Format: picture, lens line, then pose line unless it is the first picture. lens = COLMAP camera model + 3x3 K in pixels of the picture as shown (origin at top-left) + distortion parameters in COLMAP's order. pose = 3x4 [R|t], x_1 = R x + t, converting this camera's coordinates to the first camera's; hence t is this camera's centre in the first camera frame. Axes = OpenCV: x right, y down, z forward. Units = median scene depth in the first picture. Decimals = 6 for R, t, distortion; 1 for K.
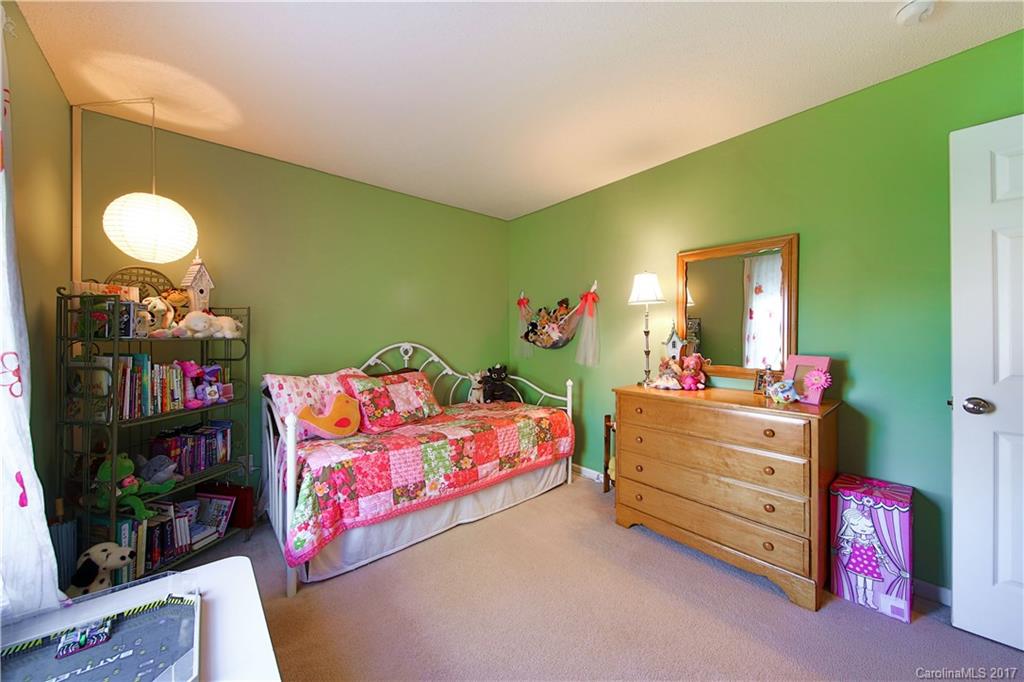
lens RADIAL K [[371.7, 0, 512.8], [0, 371.7, 334.4], [0, 0, 1]] dist [0.000592, -0.002265]
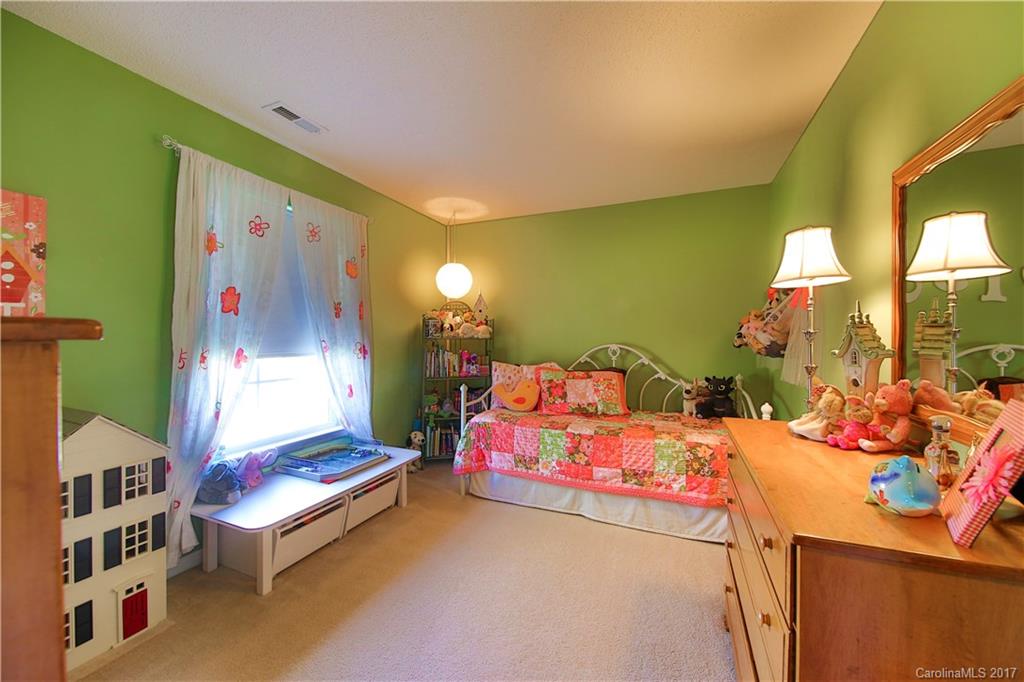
lens RADIAL K [[371.7, 0, 513.4], [0, 371.7, 337.7], [0, 0, 1]] dist [0.000592, -0.002265]
pose [[0.429513, 0.006370, -0.903038, 0.732049], [-0.002040, 0.999979, 0.006084, -0.001846], [0.903058, -0.000771, 0.429517, 0.372631]]
